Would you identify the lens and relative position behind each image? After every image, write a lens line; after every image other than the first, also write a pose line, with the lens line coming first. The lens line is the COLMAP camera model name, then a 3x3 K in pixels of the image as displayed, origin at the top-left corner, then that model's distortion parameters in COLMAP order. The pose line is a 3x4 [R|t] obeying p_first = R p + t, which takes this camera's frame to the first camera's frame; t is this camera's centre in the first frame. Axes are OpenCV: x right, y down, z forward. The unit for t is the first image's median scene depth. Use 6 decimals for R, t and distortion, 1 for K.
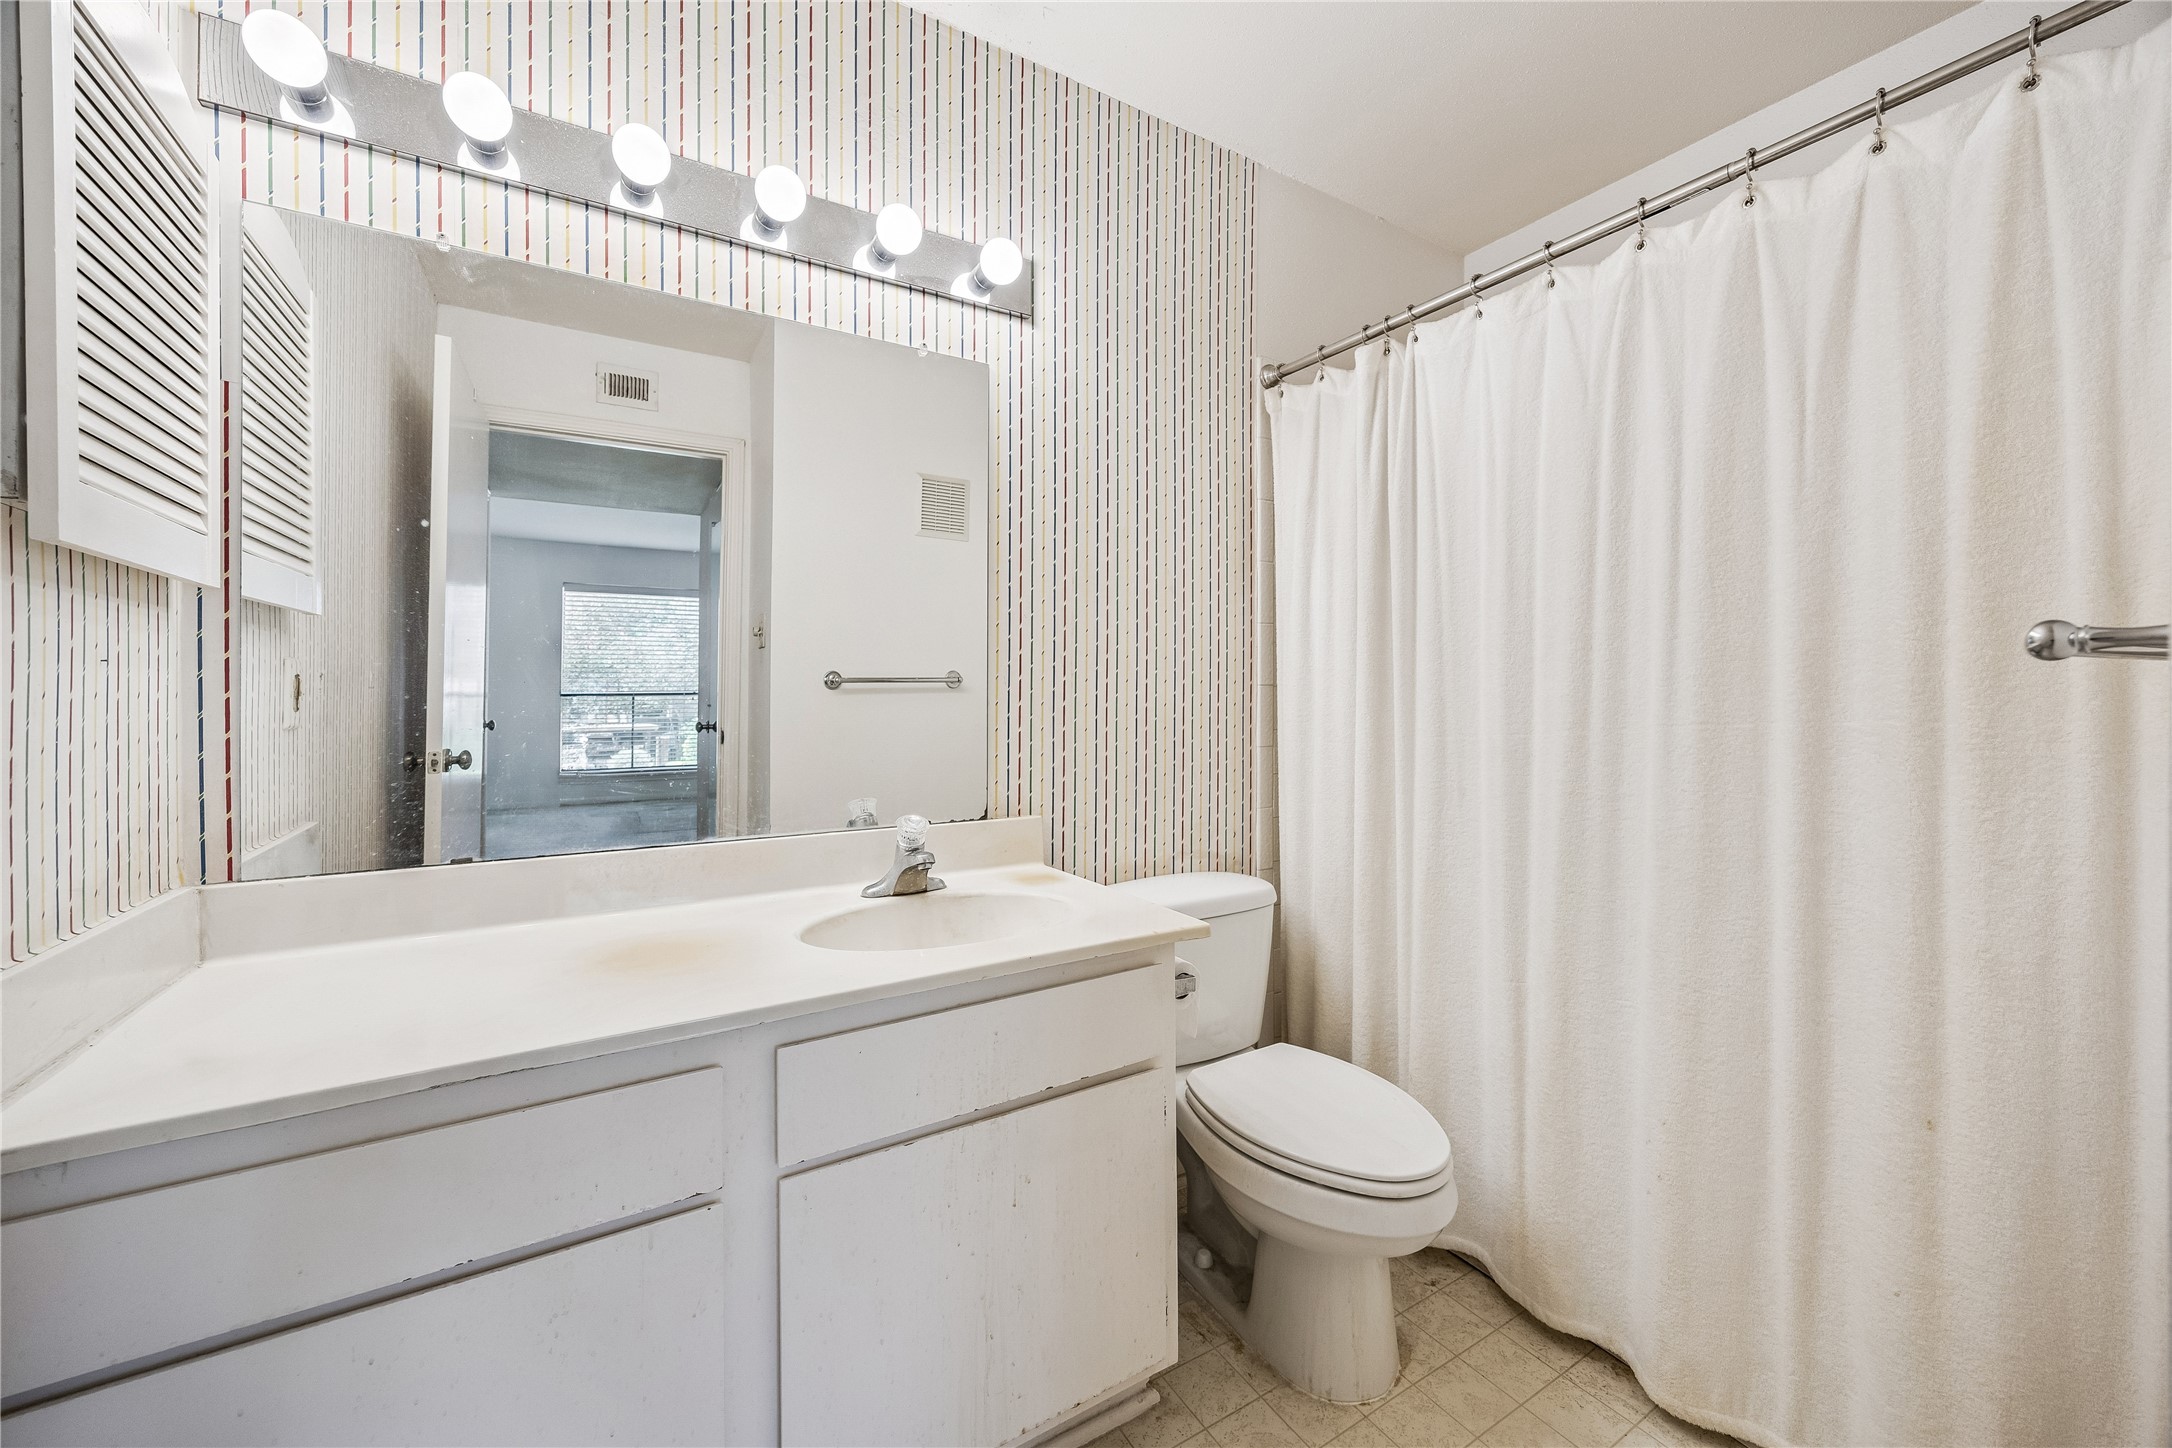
lens RADIAL K [[848.8, 0, 1078.1], [0, 848.8, 701.8], [0, 0, 1]] dist [-0.000552, -0.000111]
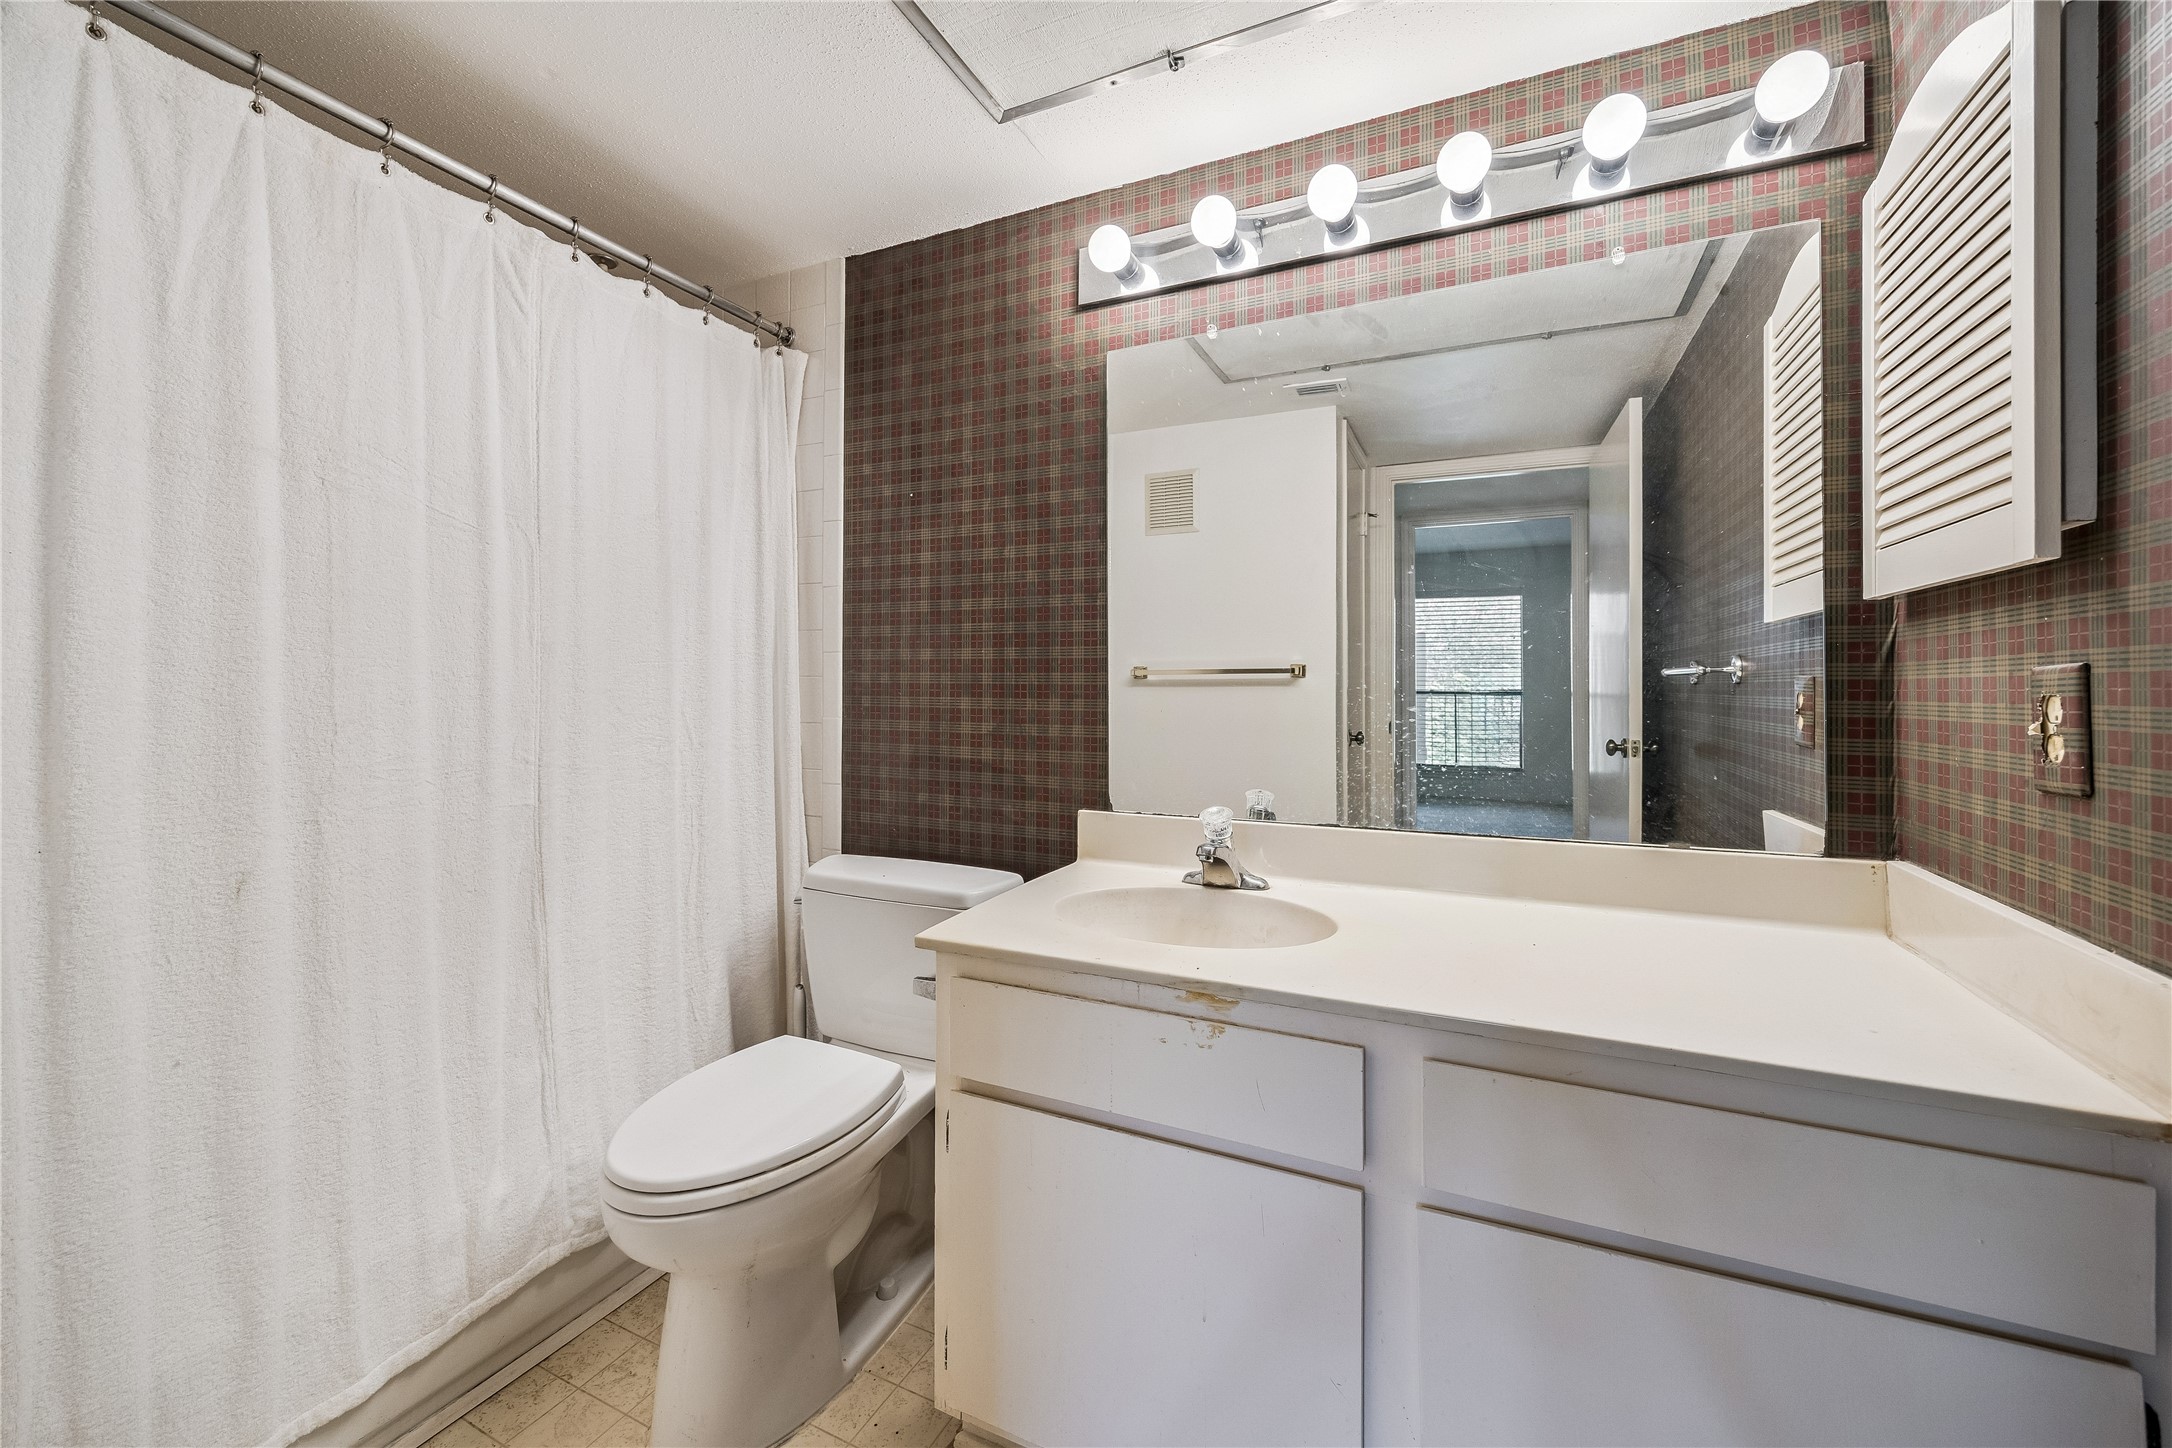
lens RADIAL K [[848.8, 0, 1078.1], [0, 848.8, 701.8], [0, 0, 1]] dist [-0.000552, -0.000111]
pose [[0.562704, 0.009139, -0.826608, 0.516167], [-0.008219, 0.999951, 0.005460, 0.001679], [0.826618, 0.003722, 0.562751, 0.279621]]
